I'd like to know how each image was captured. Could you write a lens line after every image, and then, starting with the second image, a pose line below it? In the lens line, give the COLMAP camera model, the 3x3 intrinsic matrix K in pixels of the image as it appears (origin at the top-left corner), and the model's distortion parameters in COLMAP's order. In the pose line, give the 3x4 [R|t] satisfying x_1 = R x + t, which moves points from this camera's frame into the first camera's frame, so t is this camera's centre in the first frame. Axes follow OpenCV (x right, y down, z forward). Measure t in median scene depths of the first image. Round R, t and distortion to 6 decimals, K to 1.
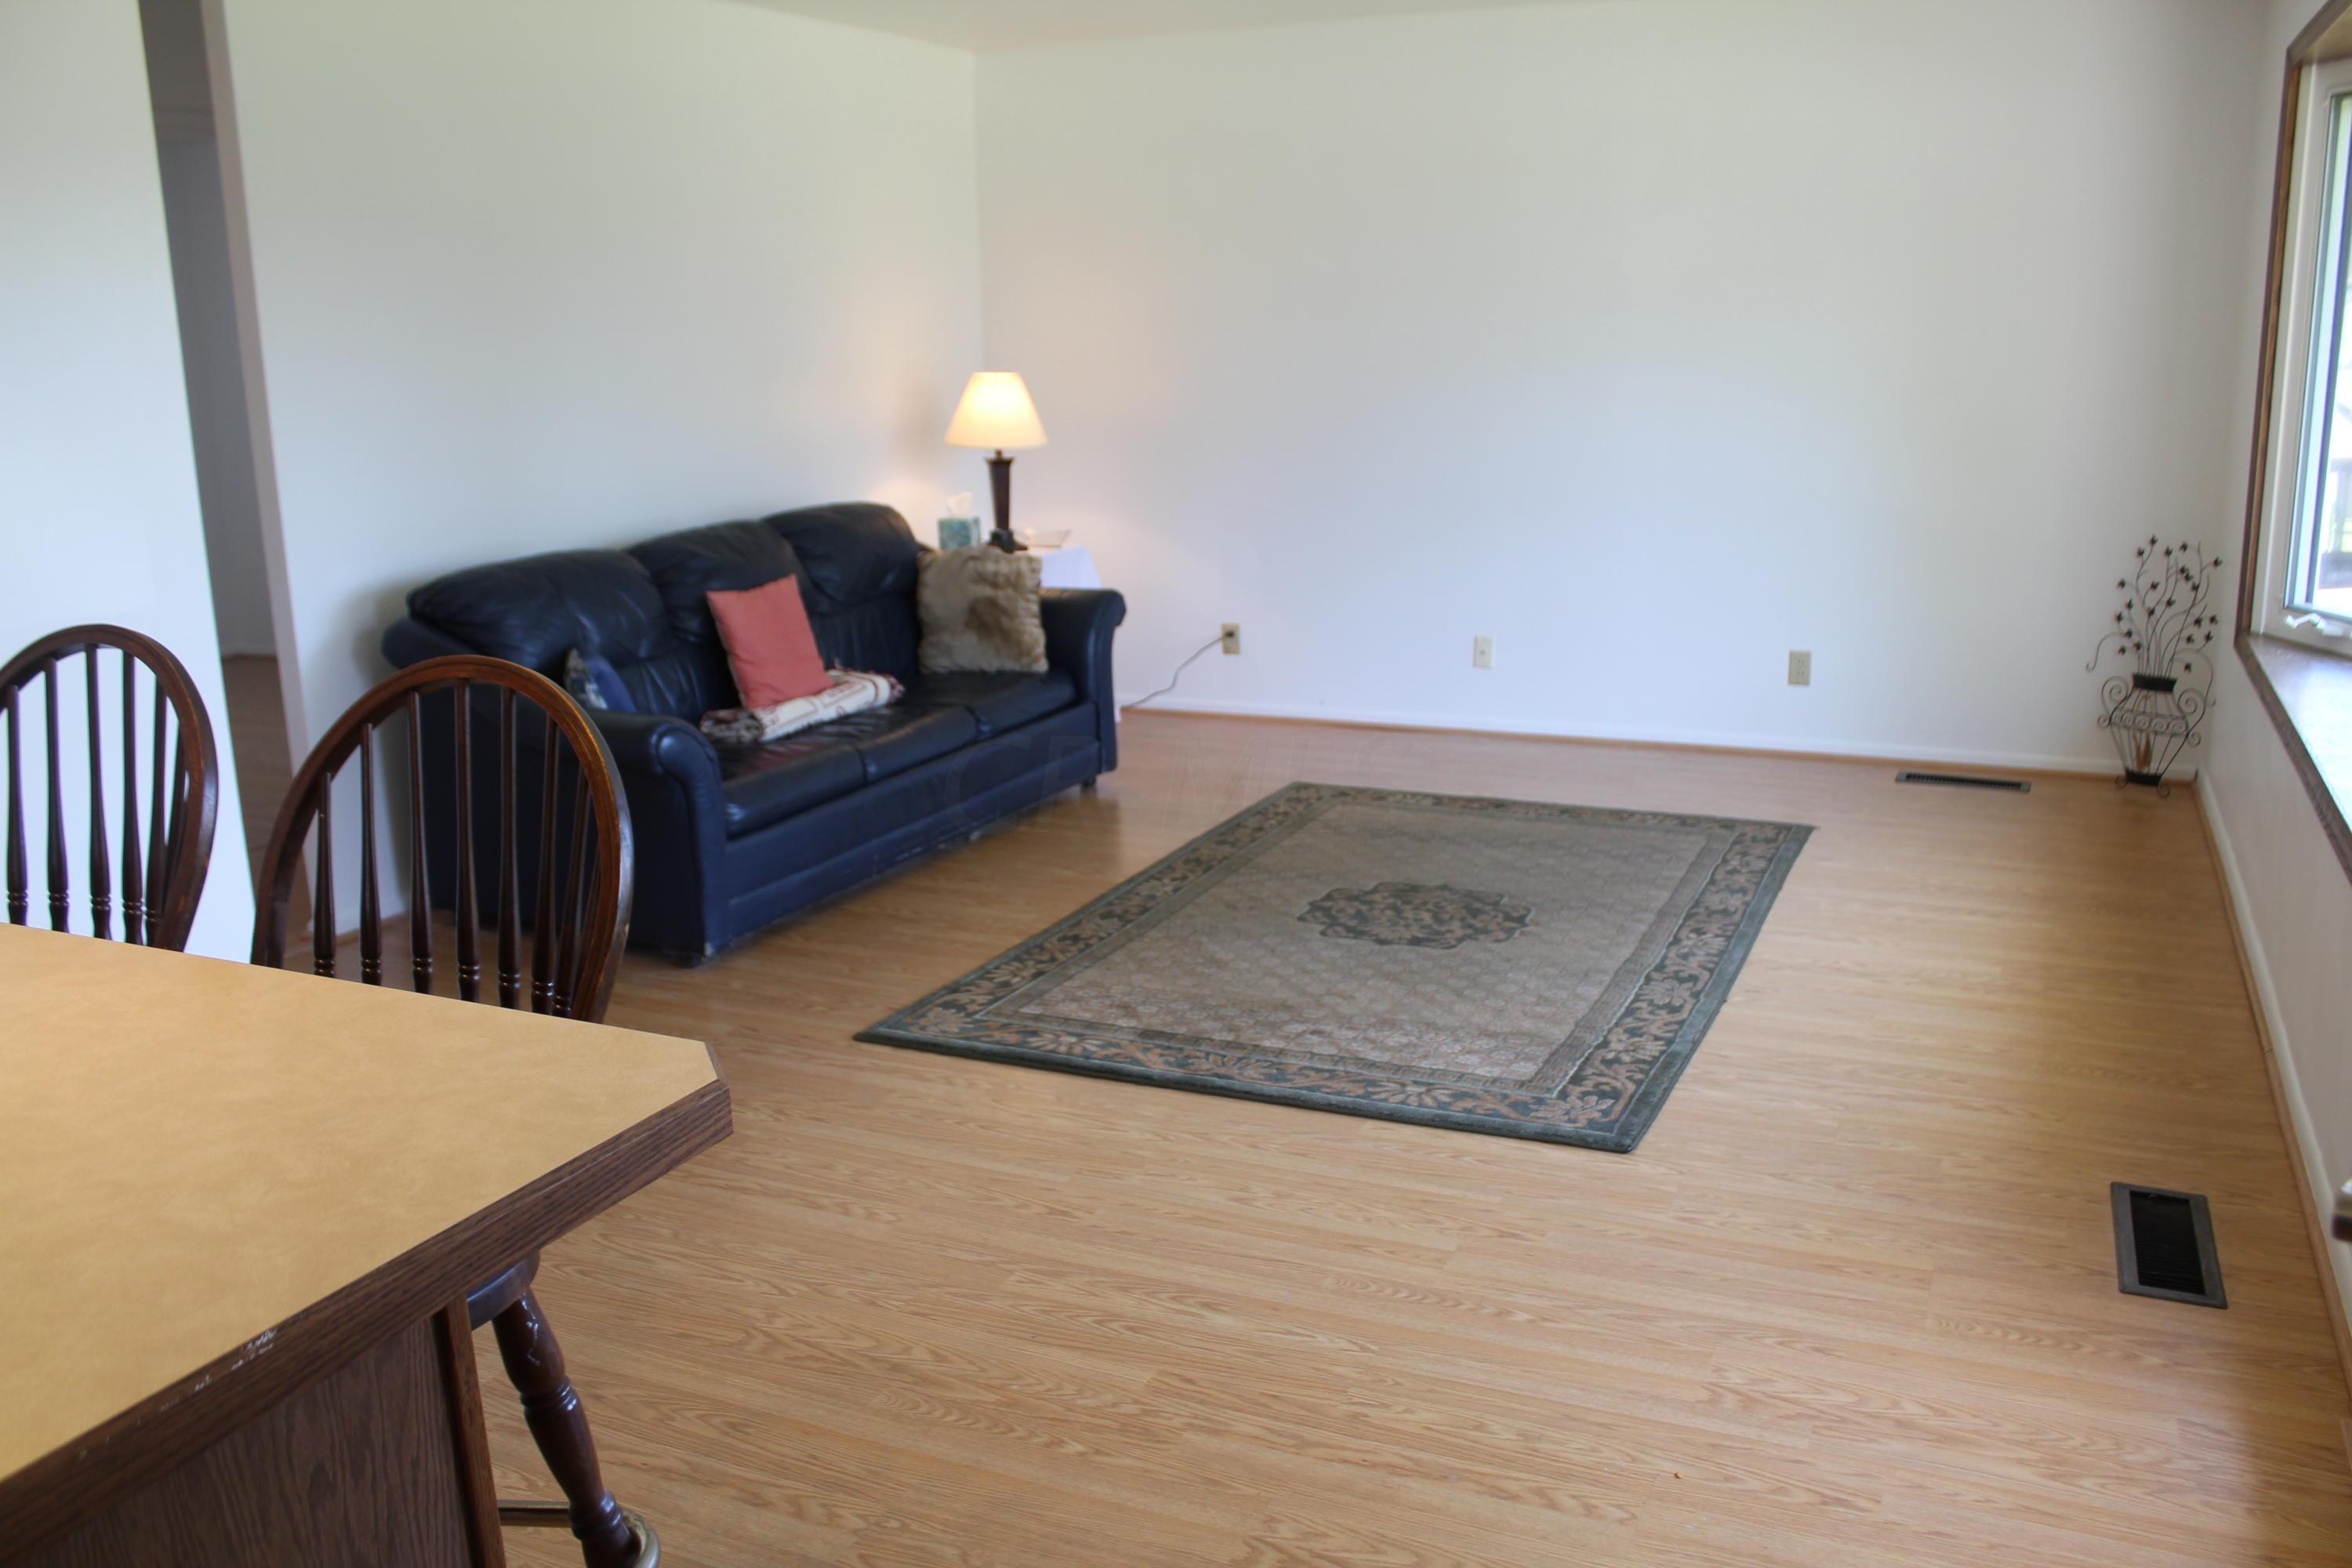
lens RADIAL K [[1958.3, 0, 1171.0], [0, 1958.3, 795.0], [0, 0, 1]] dist [-0.159547, 0.139253]
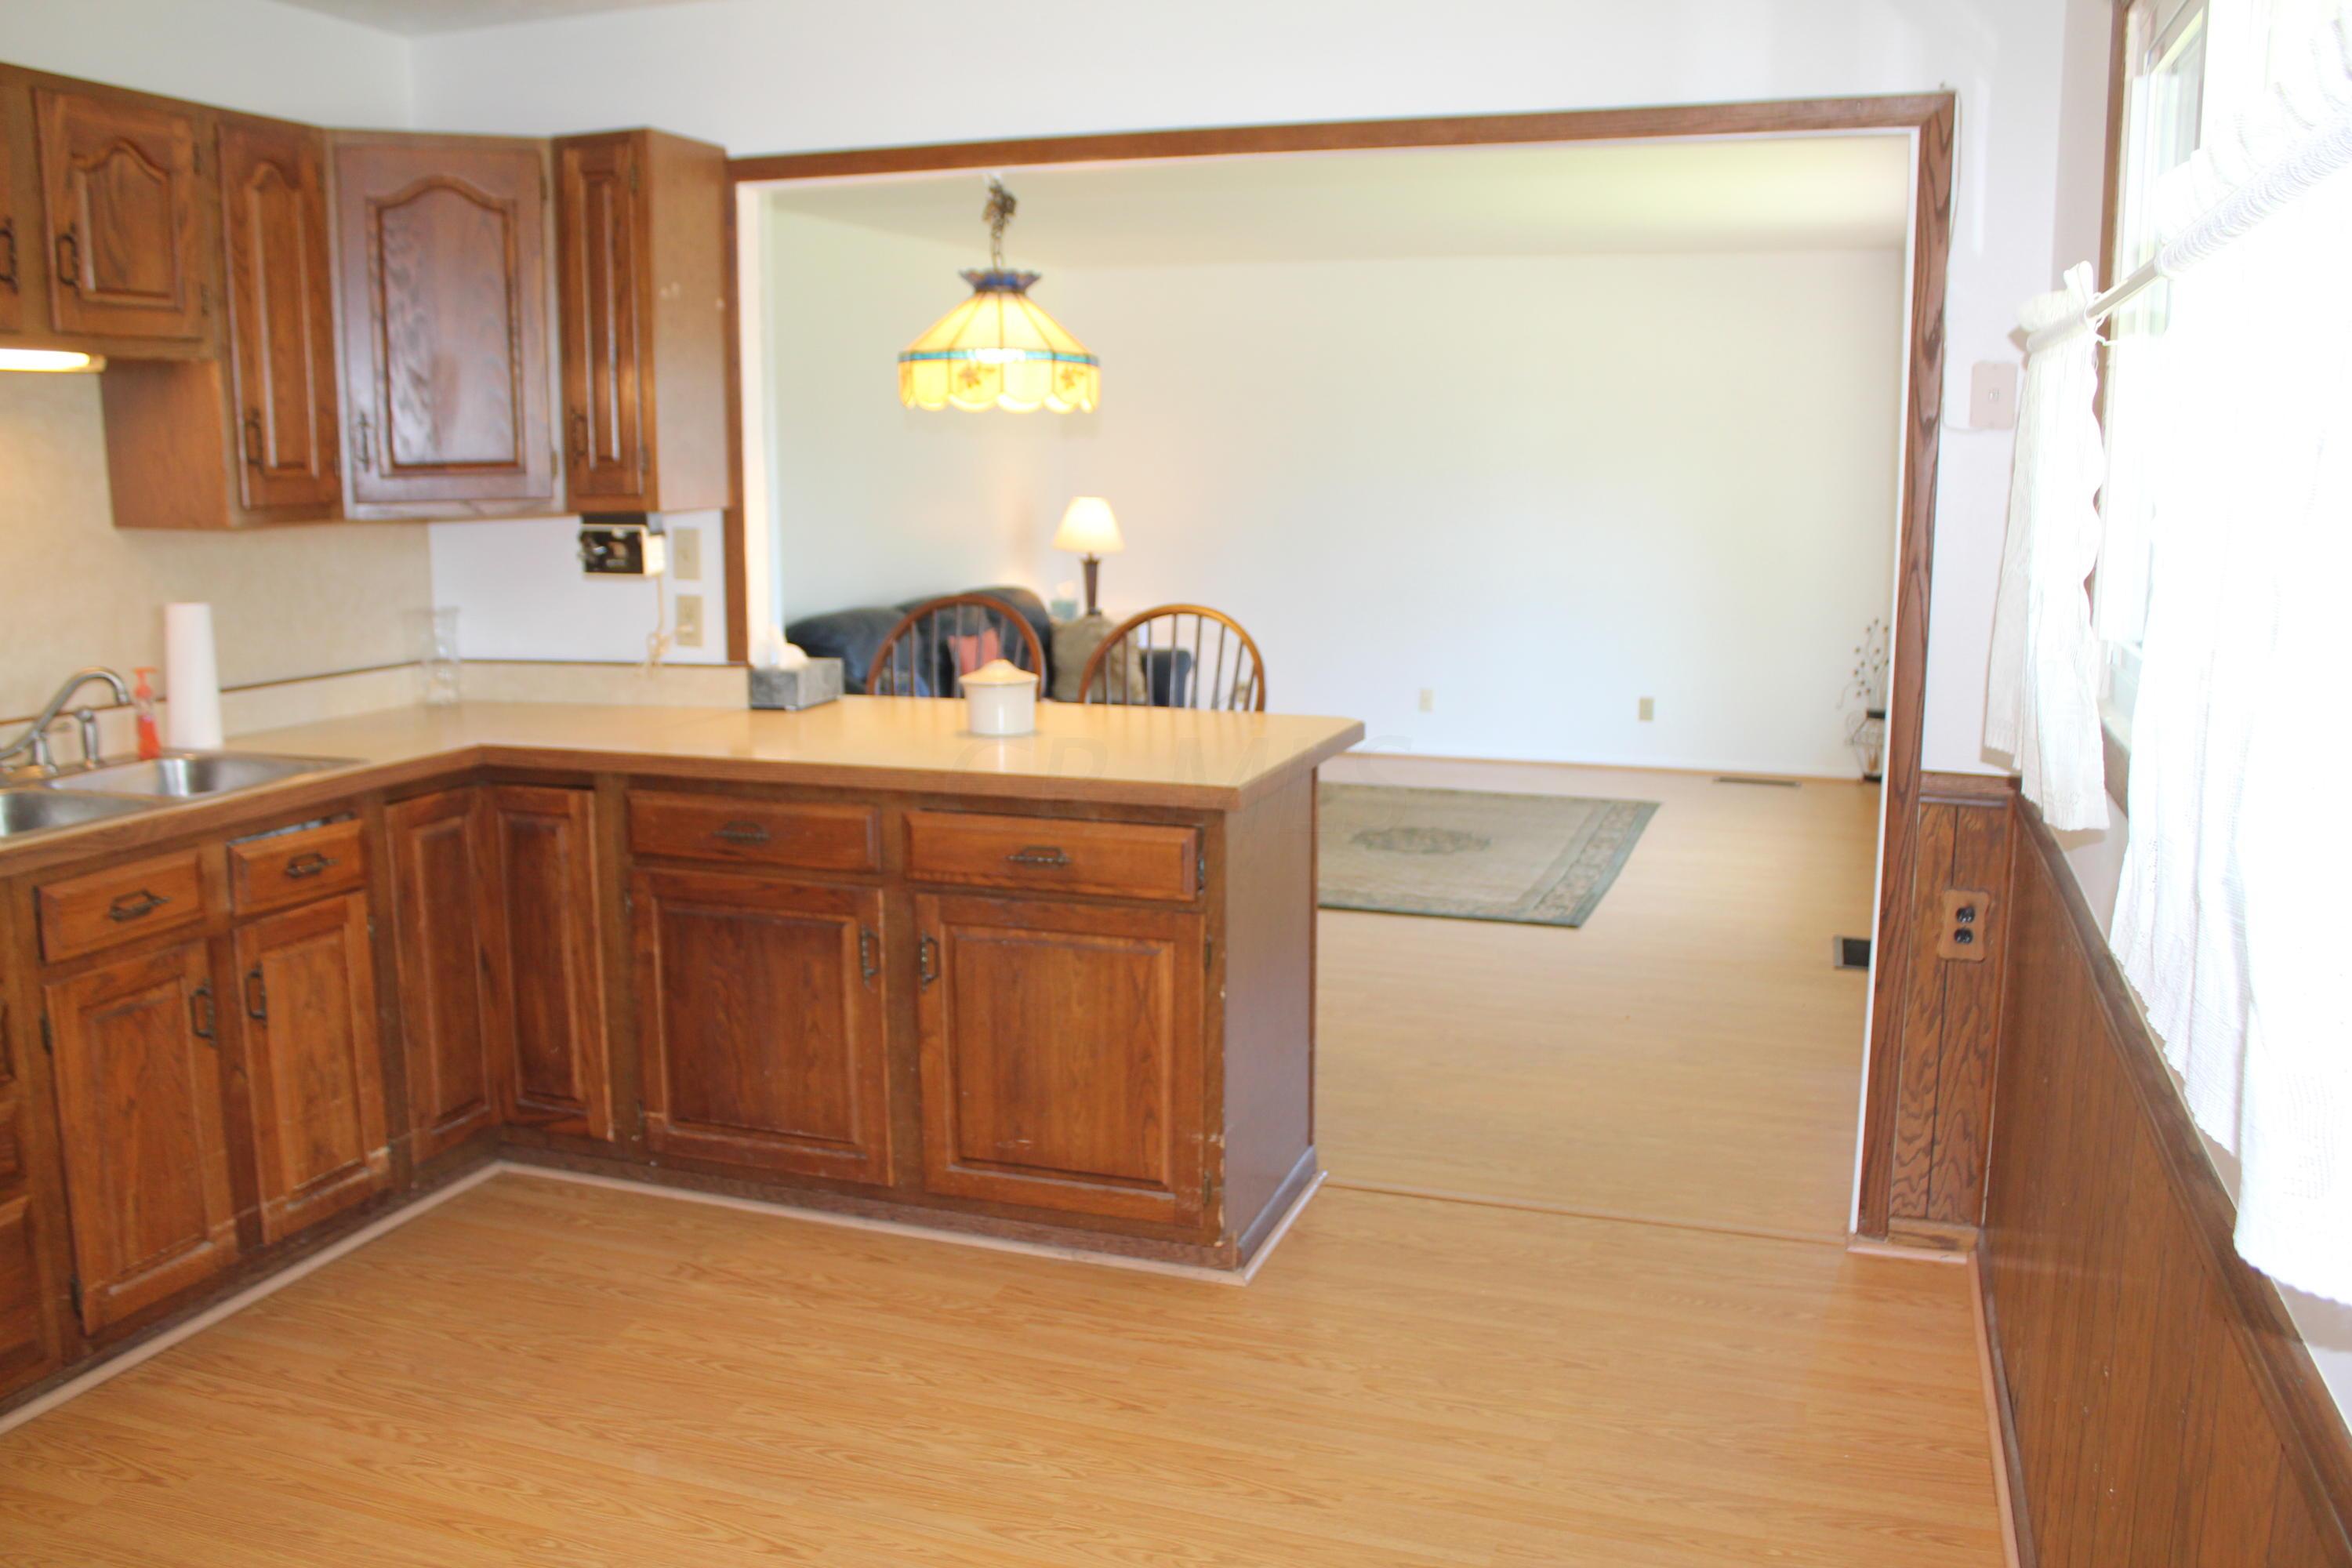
lens RADIAL K [[1958.3, 0, 1177.9], [0, 1958.3, 780.2], [0, 0, 1]] dist [-0.159547, 0.139253]
pose [[0.995469, 0.006570, 0.094857, -0.193881], [0.000375, 0.997331, -0.073014, 0.110860], [-0.095084, 0.072719, 0.992810, -0.492738]]
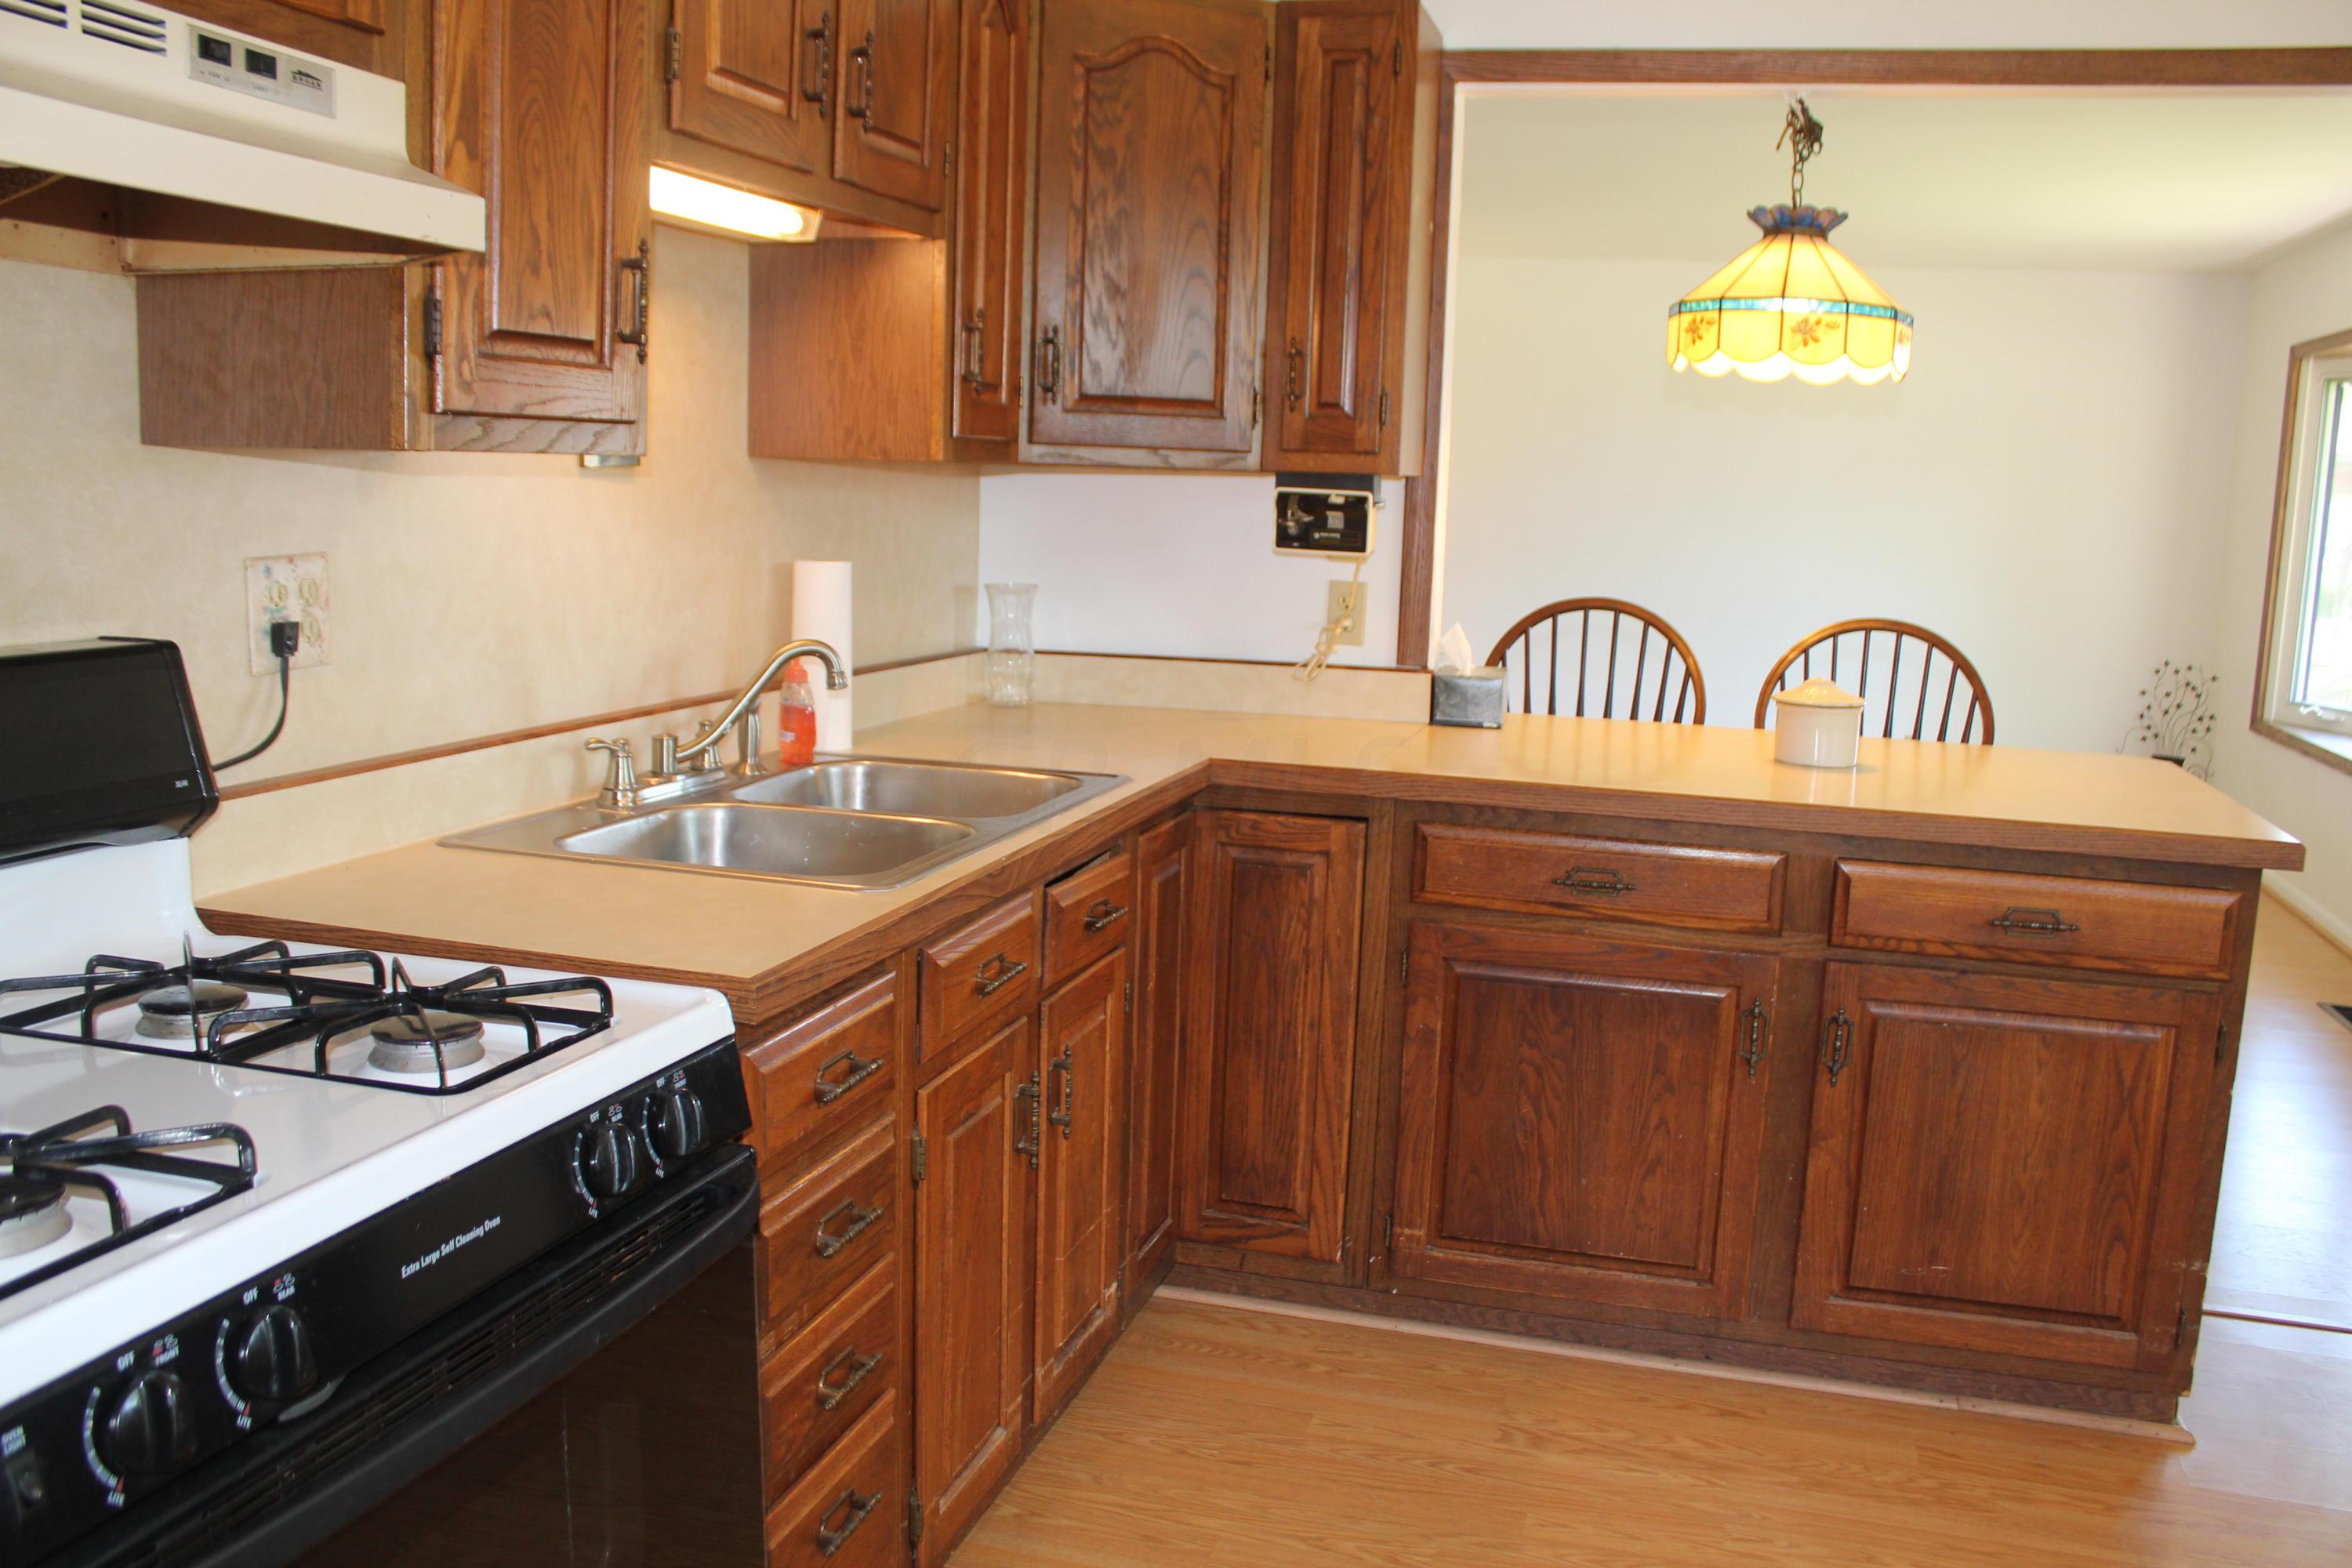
lens RADIAL K [[1958.3, 0, 1185.1], [0, 1958.3, 782.1], [0, 0, 1]] dist [-0.159547, 0.139253]
pose [[0.987286, 0.035712, 0.154887, -0.470764], [-0.022976, 0.996264, -0.083251, 0.099836], [-0.157282, 0.078634, 0.984418, -0.320852]]
